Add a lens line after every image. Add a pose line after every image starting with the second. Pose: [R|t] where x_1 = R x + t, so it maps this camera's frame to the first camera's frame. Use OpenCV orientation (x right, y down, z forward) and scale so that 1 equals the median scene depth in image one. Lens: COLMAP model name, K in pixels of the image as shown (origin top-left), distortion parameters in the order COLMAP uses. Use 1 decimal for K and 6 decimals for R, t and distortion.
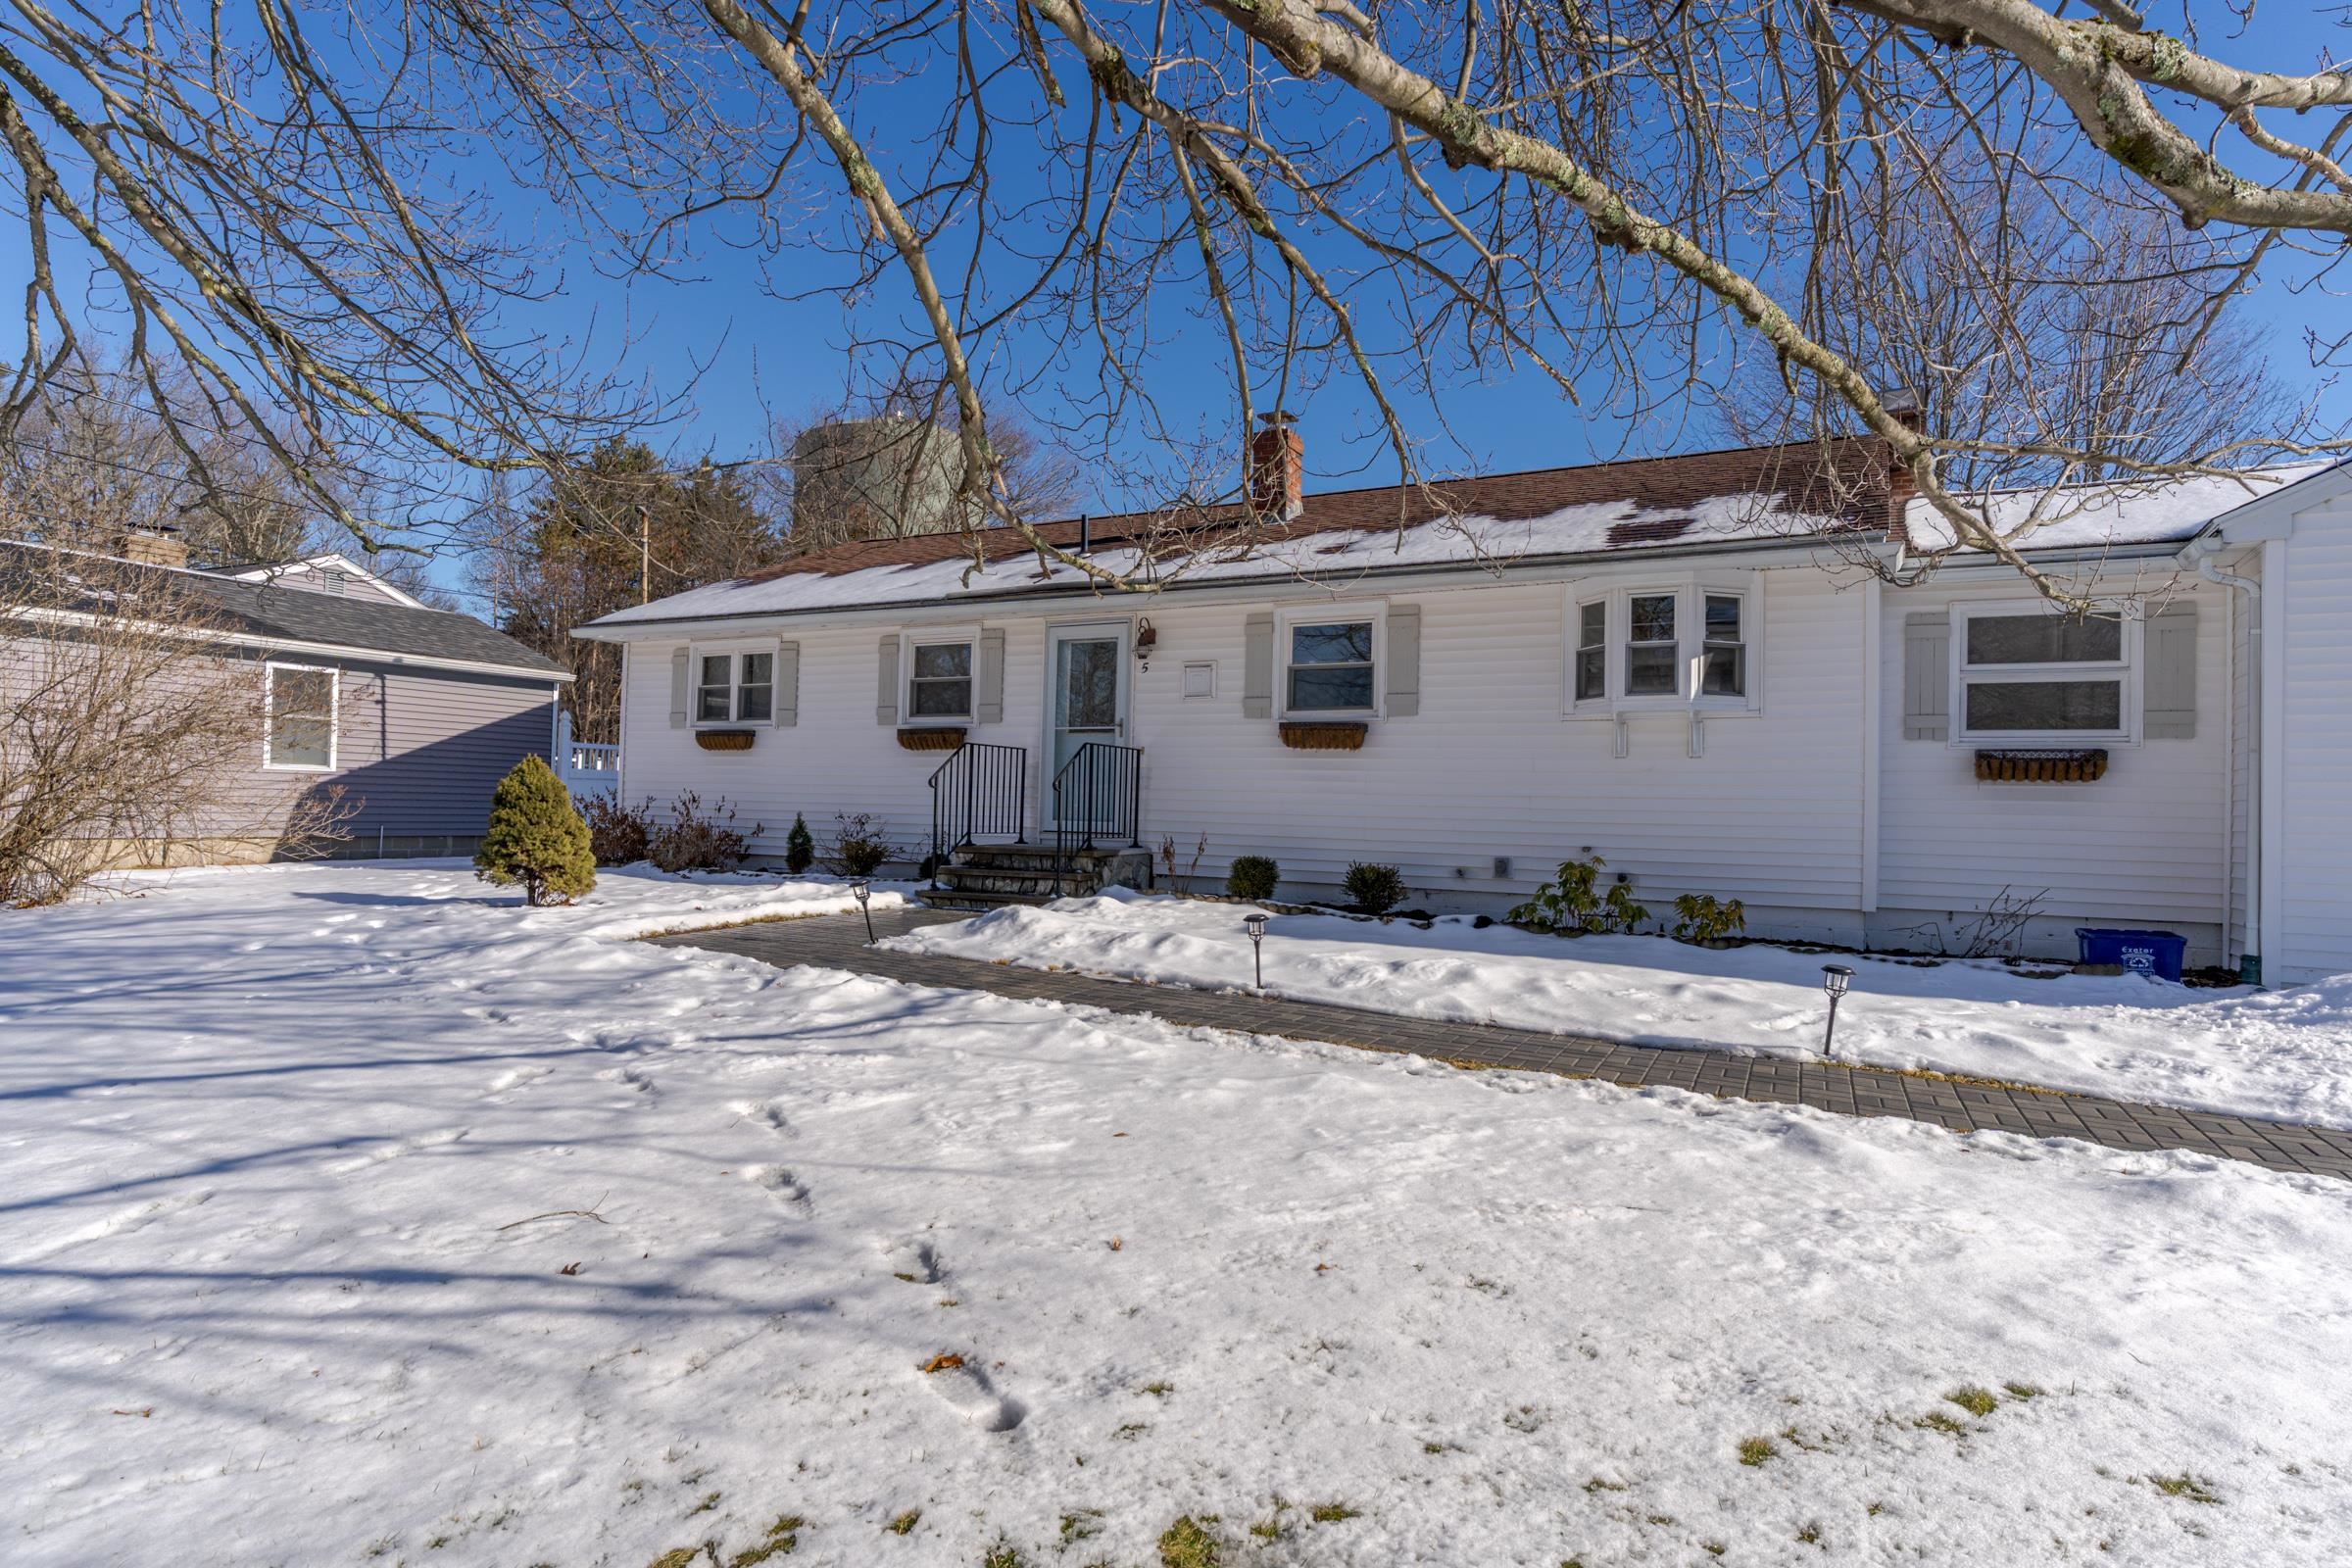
lens RADIAL K [[1354.7, 0, 1176.4], [0, 1354.7, 783.4], [0, 0, 1]] dist [-0.000650, -0.000110]
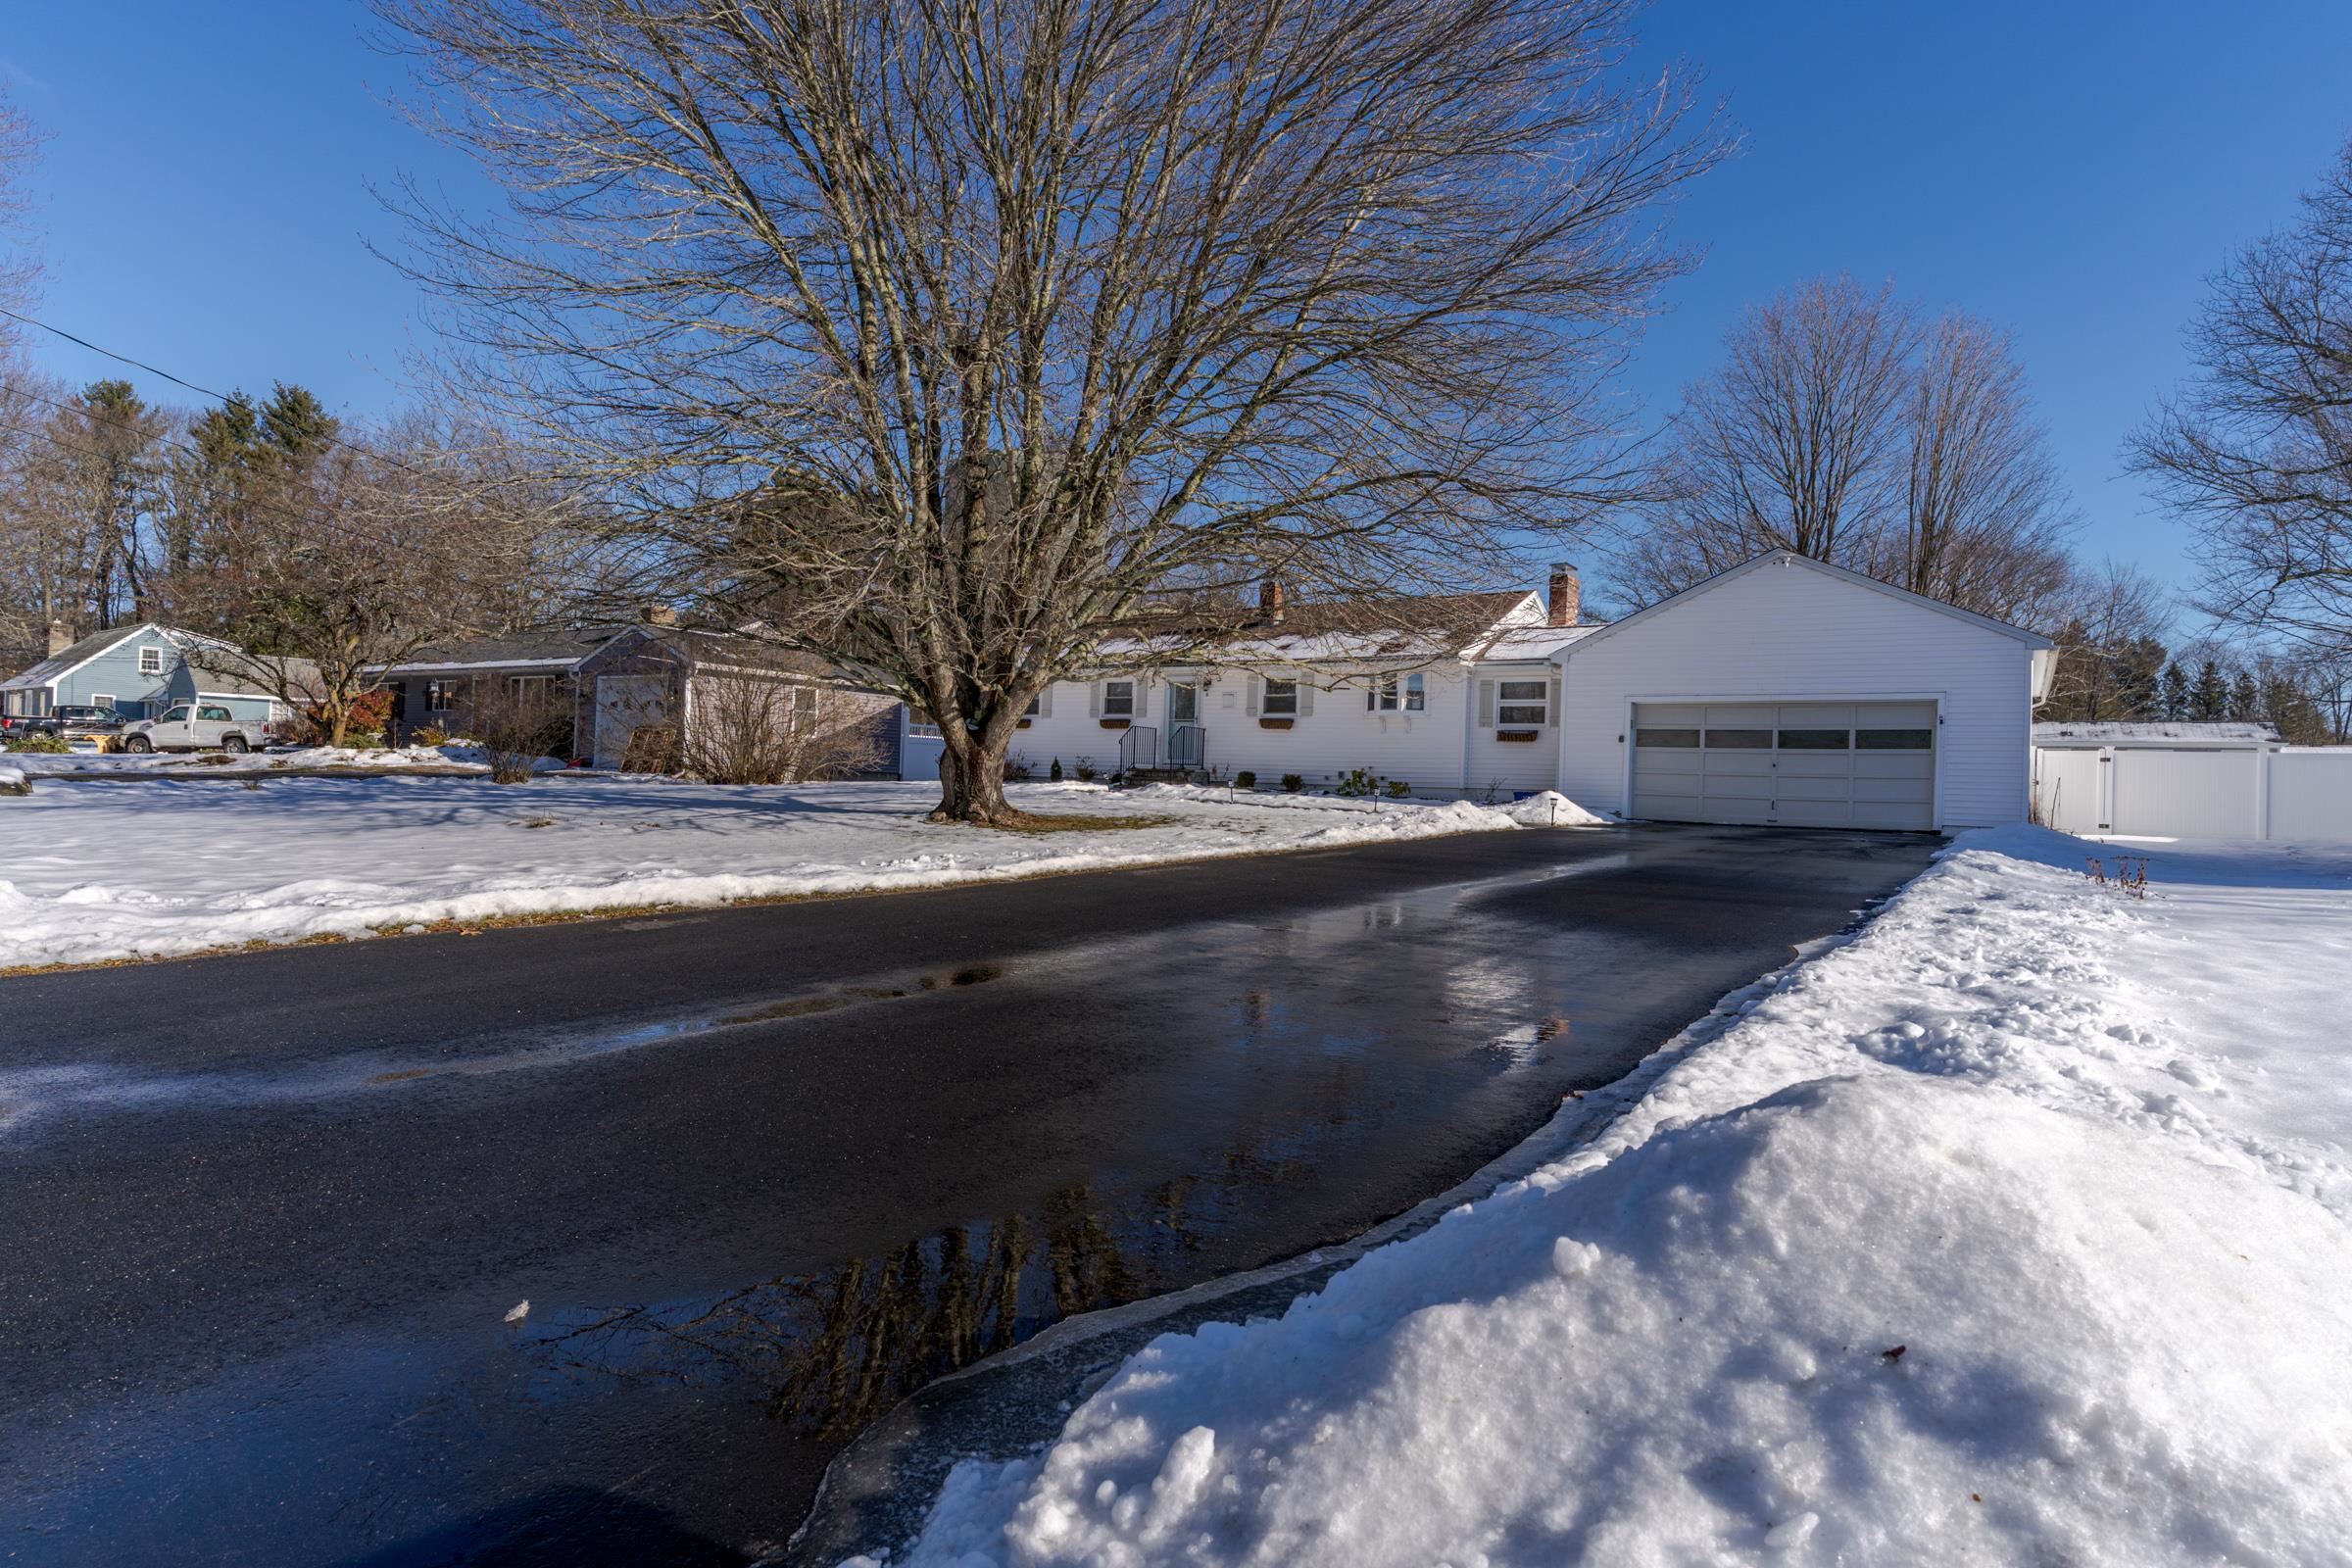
lens RADIAL K [[1354.7, 0, 1175.5], [0, 1354.7, 779.1], [0, 0, 1]] dist [-0.000650, -0.000110]
pose [[0.997195, 0.007596, -0.074458, 0.109161], [-0.006840, 0.999922, 0.010405, 0.041895], [0.074531, -0.009866, 0.997170, -1.505584]]
